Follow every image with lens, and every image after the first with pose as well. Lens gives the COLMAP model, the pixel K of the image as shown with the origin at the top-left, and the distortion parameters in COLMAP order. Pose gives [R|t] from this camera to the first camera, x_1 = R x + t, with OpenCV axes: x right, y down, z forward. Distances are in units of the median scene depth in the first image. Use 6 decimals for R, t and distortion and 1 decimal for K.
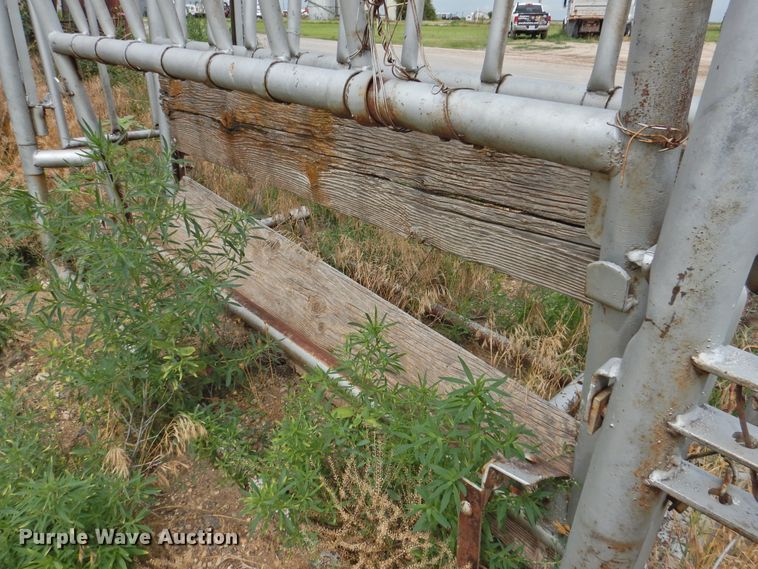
lens RADIAL K [[544.3, 0, 373.7], [0, 544.3, 283.4], [0, 0, 1]] dist [0.014204, -0.002805]
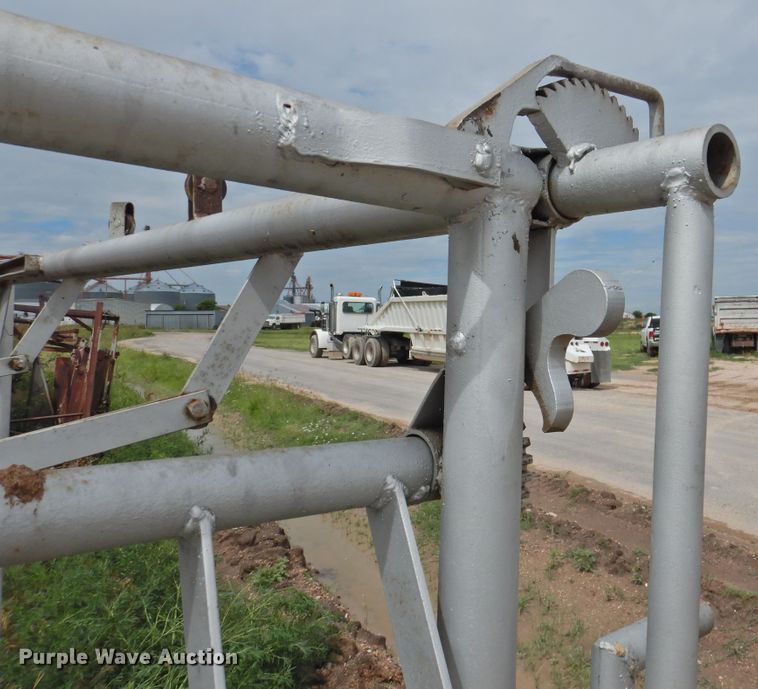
lens RADIAL K [[724.0, 0, 495.6], [0, 724.0, 307.8], [0, 0, 1]] dist [0.010361, 0.009628]
pose [[0.999778, -0.020729, -0.003820, 0.610371], [0.016777, 0.892323, -0.451085, -0.584699], [0.012759, 0.450921, 0.892473, 0.019983]]
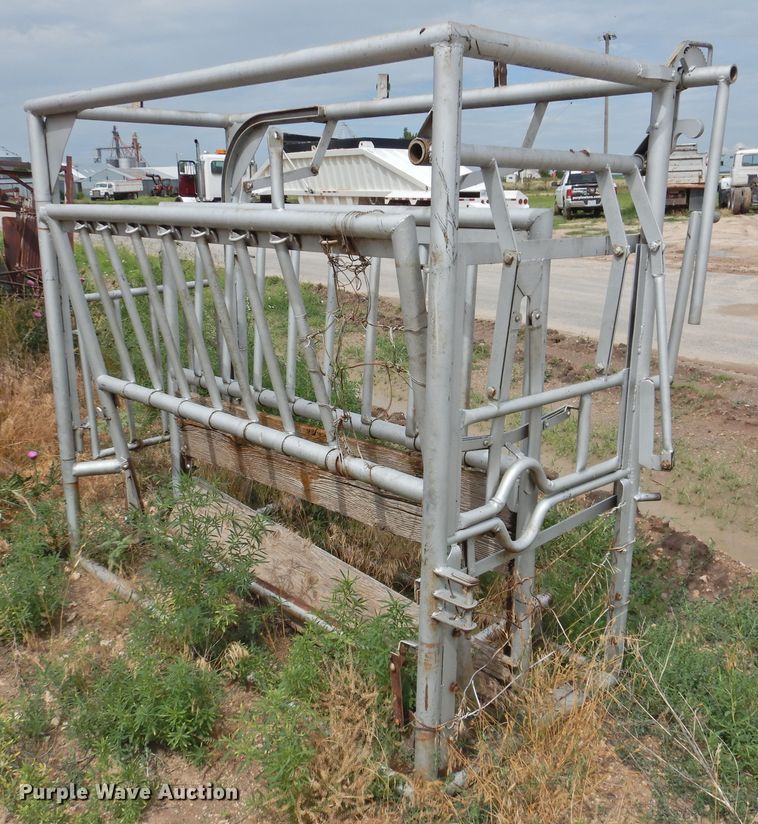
lens RADIAL K [[855.4, 0, 380.9], [0, 855.4, 425.3], [0, 0, 1]] dist [0.013382, -0.012050]
pose [[0.999083, -0.042762, -0.002155, 0.082284], [0.041724, 0.983644, -0.175227, 0.042665], [0.009613, 0.174976, 0.984526, -1.073305]]
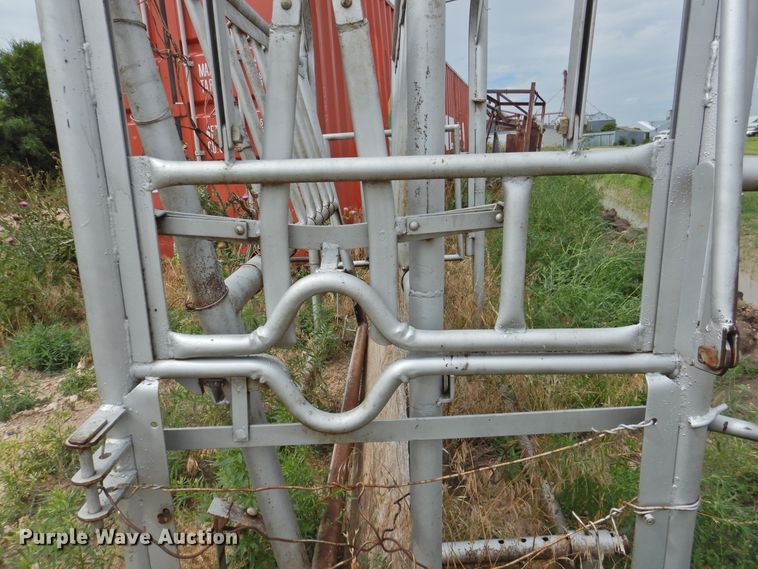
lens RADIAL K [[544.3, 0, 373.7], [0, 544.3, 283.4], [0, 0, 1]] dist [0.014204, -0.002805]
pose [[0.710027, 0.100069, -0.697028, 0.712703], [-0.241137, 0.964557, -0.107156, -0.090132], [0.661601, 0.244163, 0.708992, 0.021834]]
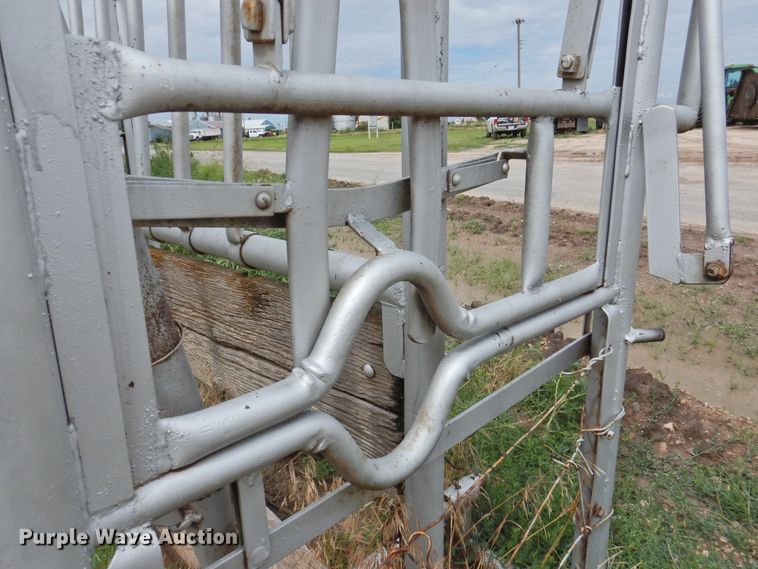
lens RADIAL K [[544.3, 0, 373.7], [0, 544.3, 283.4], [0, 0, 1]] dist [0.014204, -0.002805]
pose [[0.997593, -0.068163, -0.012715, 0.308611], [0.064919, 0.982588, -0.174088, -0.065566], [0.024360, 0.172844, 0.984648, 0.015500]]
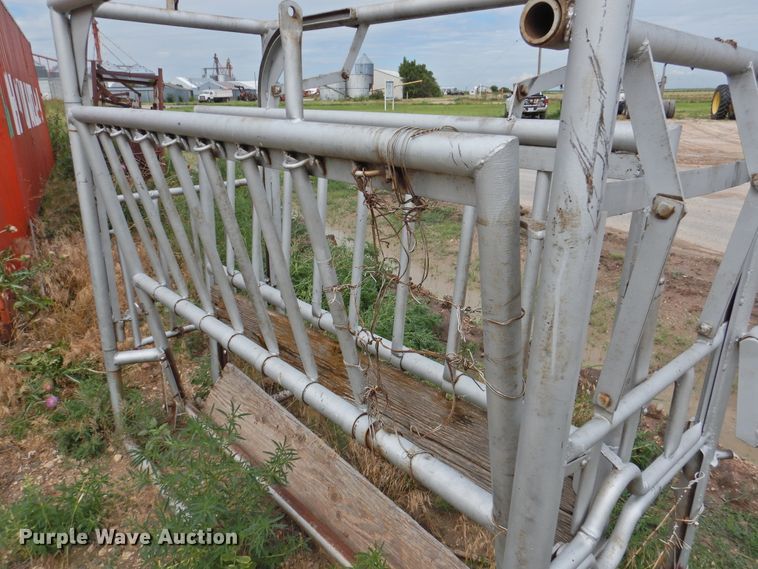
lens RADIAL K [[544.3, 0, 373.7], [0, 544.3, 283.4], [0, 0, 1]] dist [0.014204, -0.002805]
pose [[0.999527, -0.021300, -0.022183, 0.027914], [0.018544, 0.992866, -0.117785, -0.298775], [0.024533, 0.117317, 0.992791, -0.349216]]
